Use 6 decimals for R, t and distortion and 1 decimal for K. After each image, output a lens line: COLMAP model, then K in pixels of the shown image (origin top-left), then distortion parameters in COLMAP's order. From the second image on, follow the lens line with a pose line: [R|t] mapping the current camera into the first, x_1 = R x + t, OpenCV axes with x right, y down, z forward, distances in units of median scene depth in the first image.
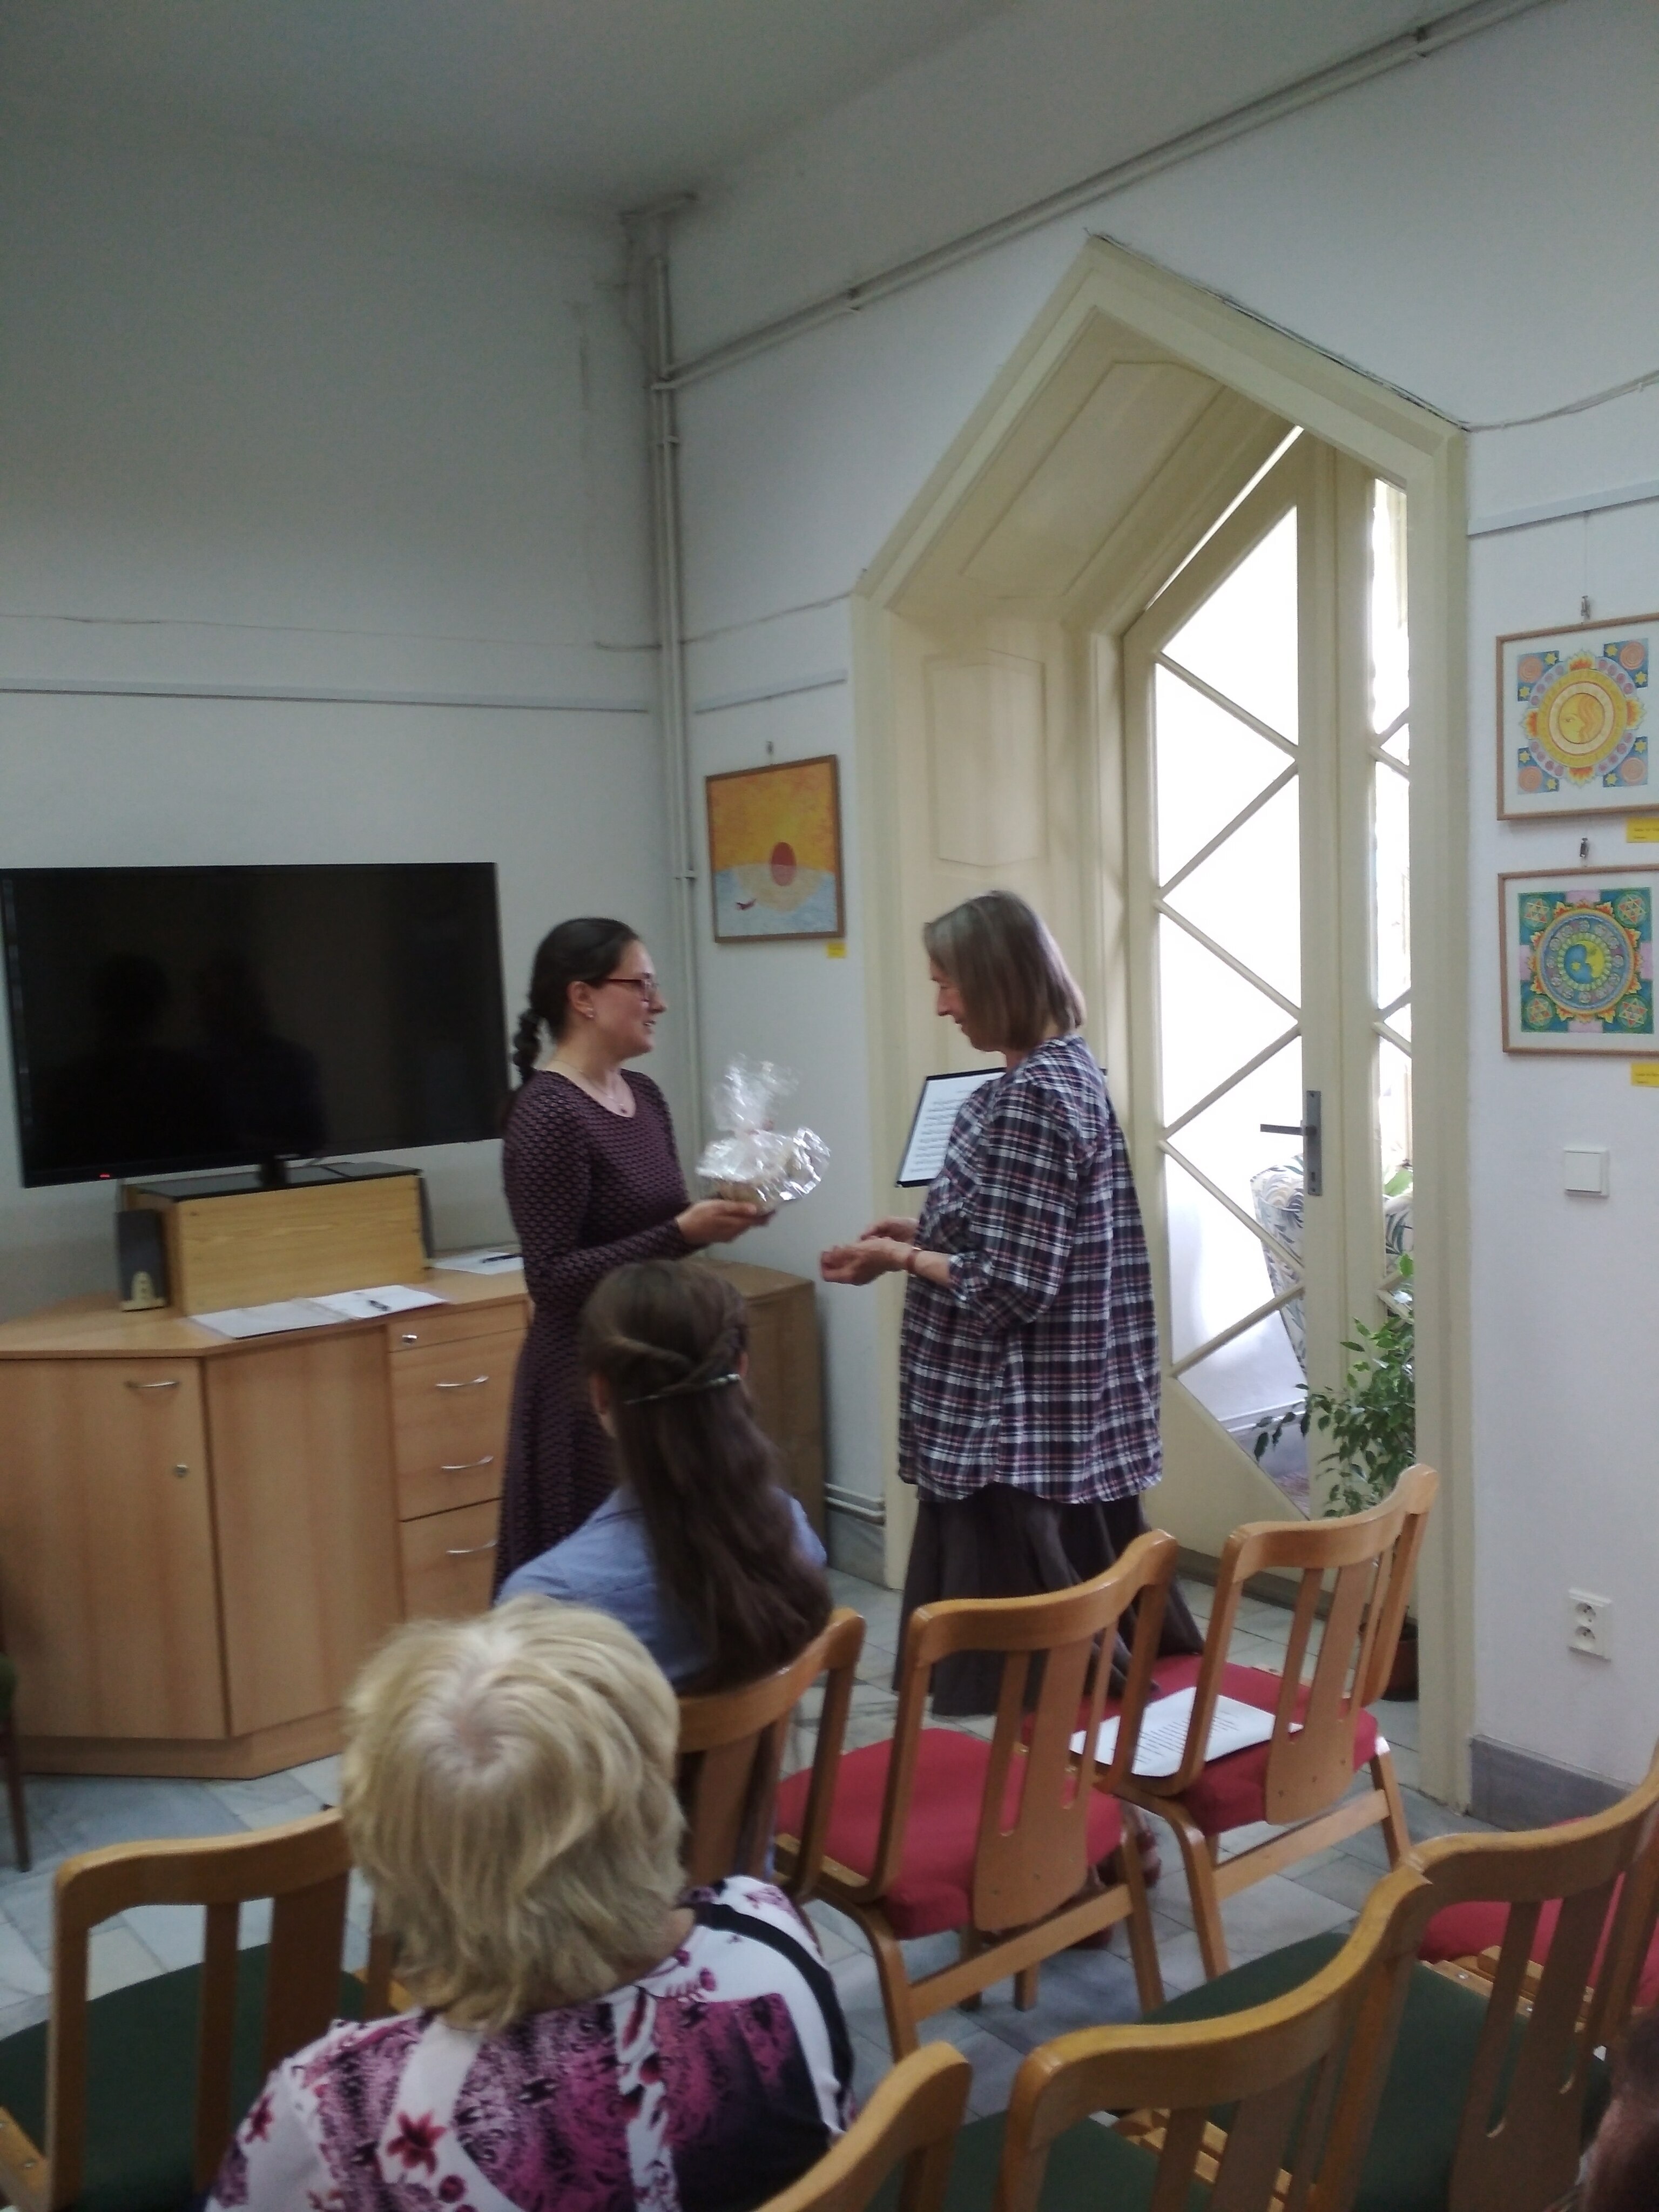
lens RADIAL K [[2016.0, 0, 922.3], [0, 2016.0, 1105.3], [0, 0, 1]] dist [0.150091, -0.465477]
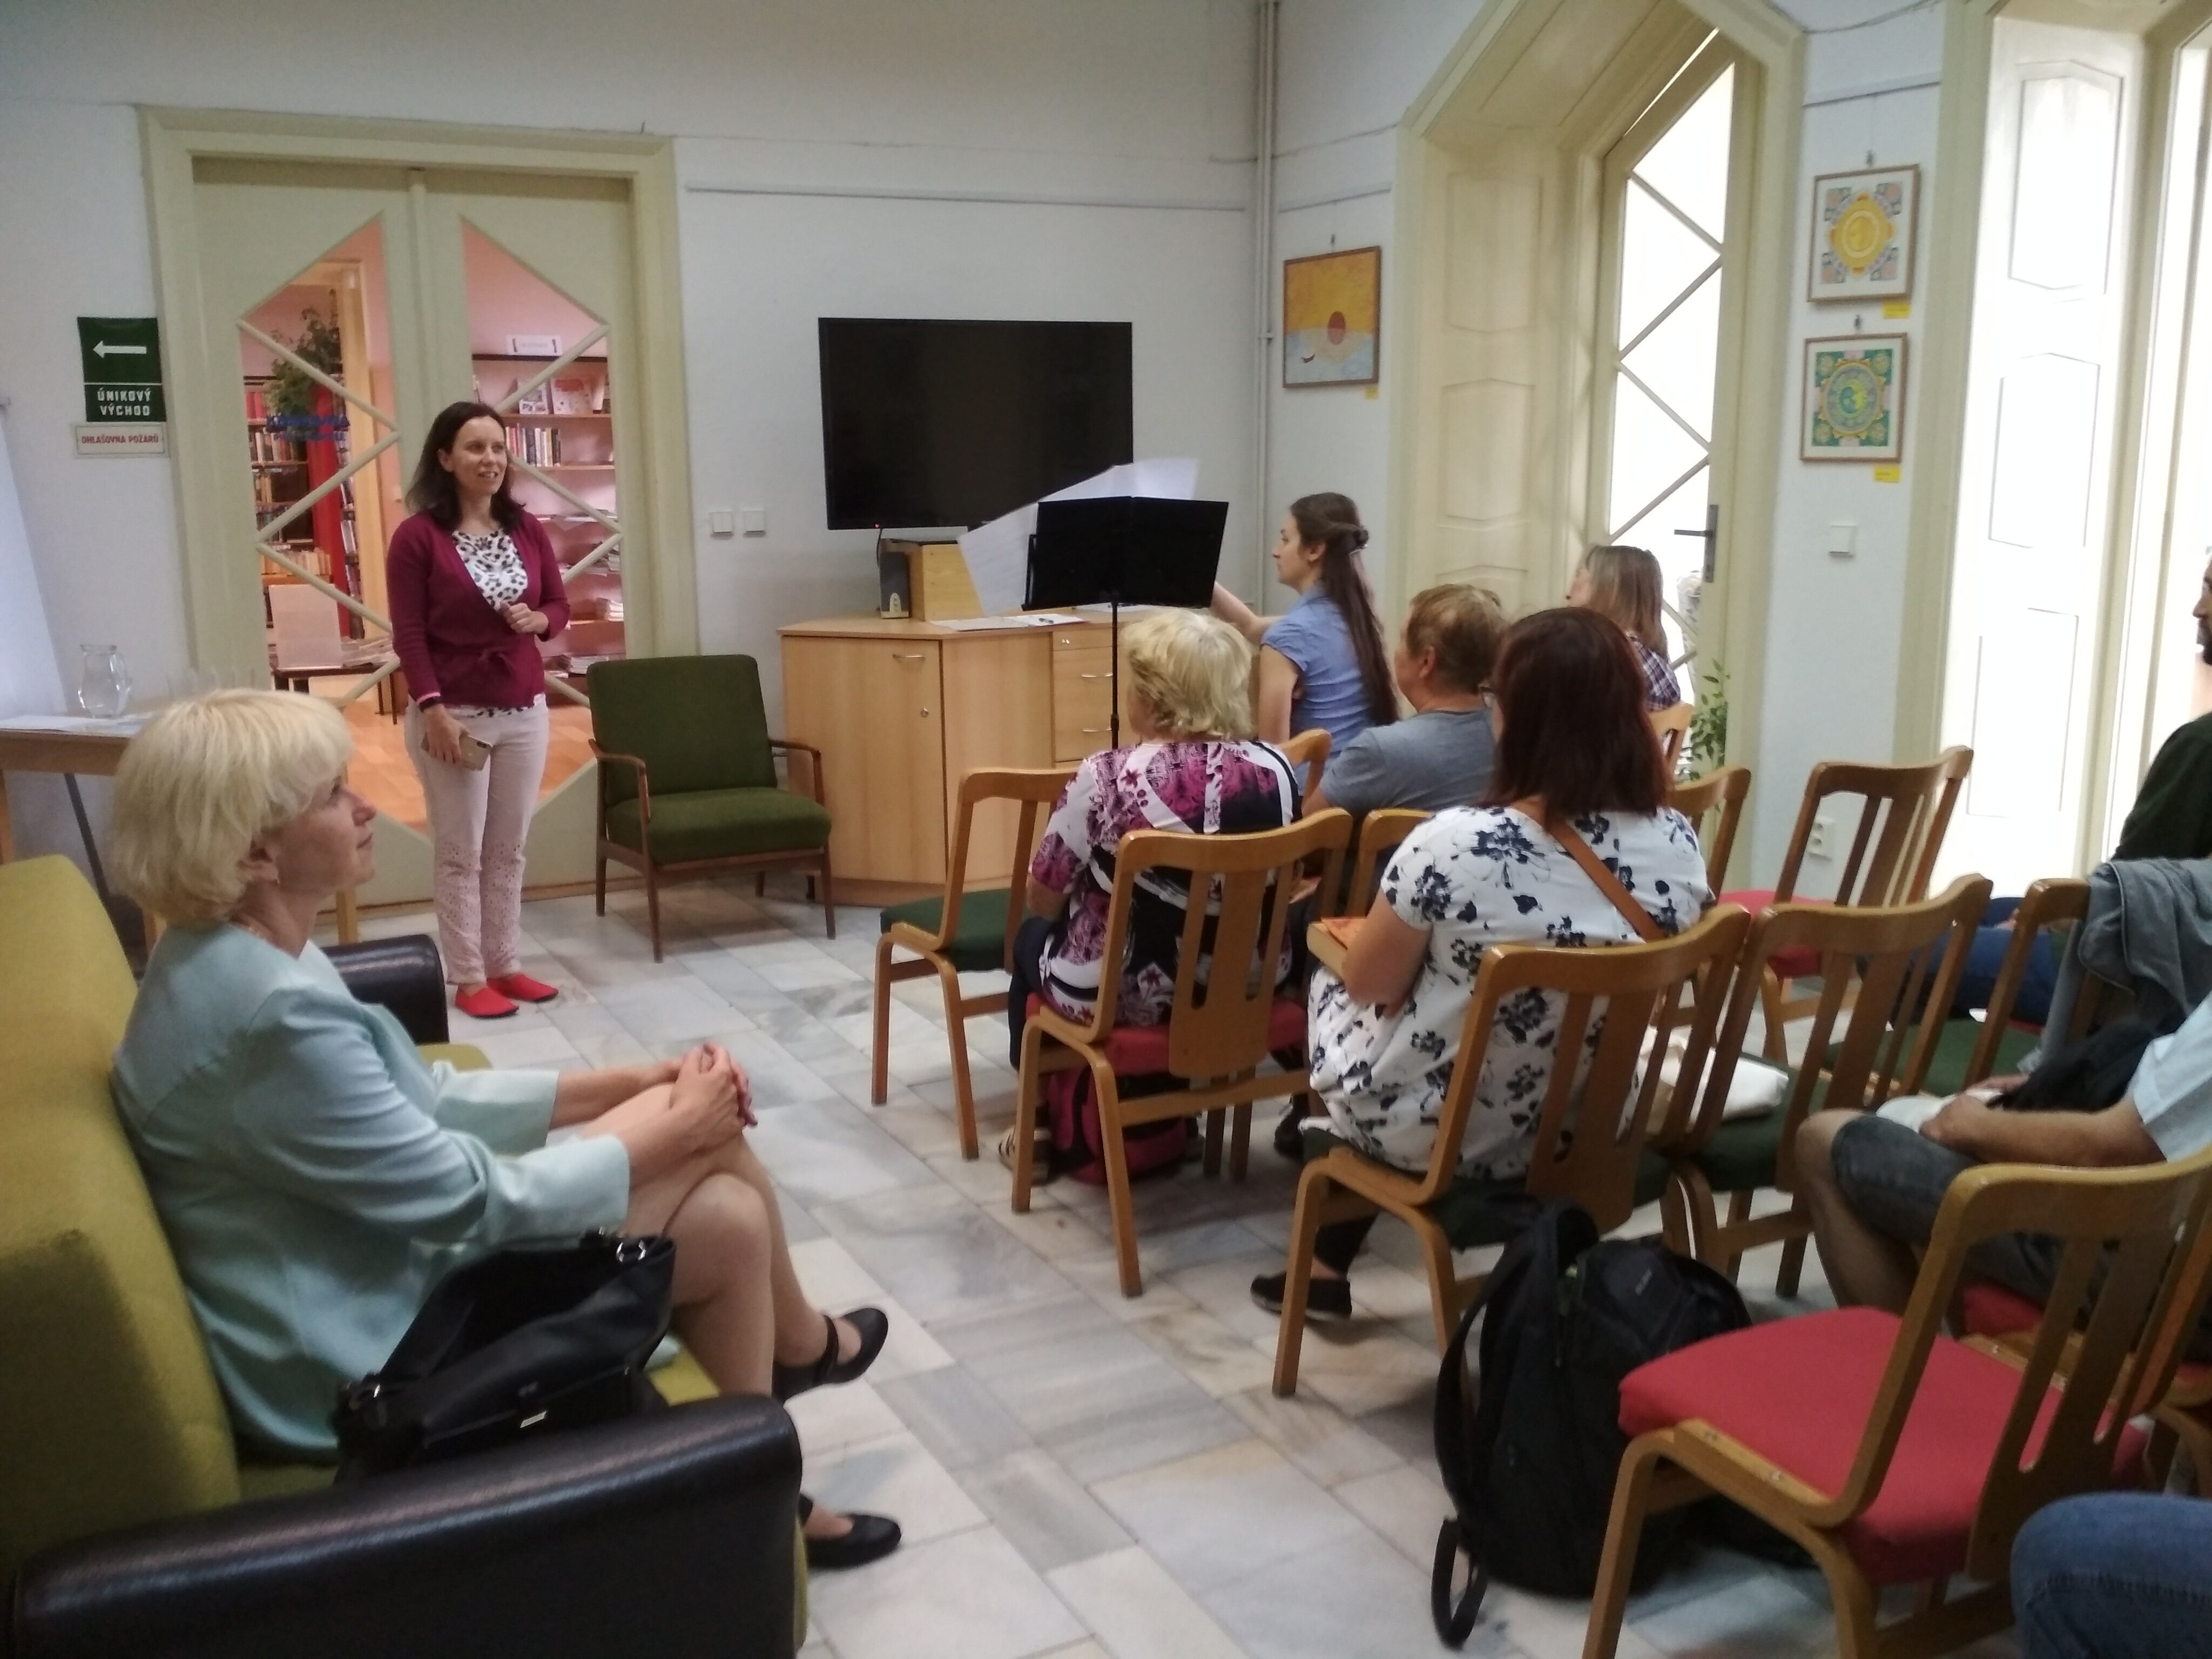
lens RADIAL K [[2068.6, 0, 1106.0], [0, 2068.6, 829.5], [0, 0, 1]] dist [0.070623, -0.177079]
pose [[0.980994, 0.067731, -0.181833, 0.060835], [-0.047643, 0.992491, 0.112661, 0.071347], [0.188098, -0.101857, 0.976854, -0.465017]]
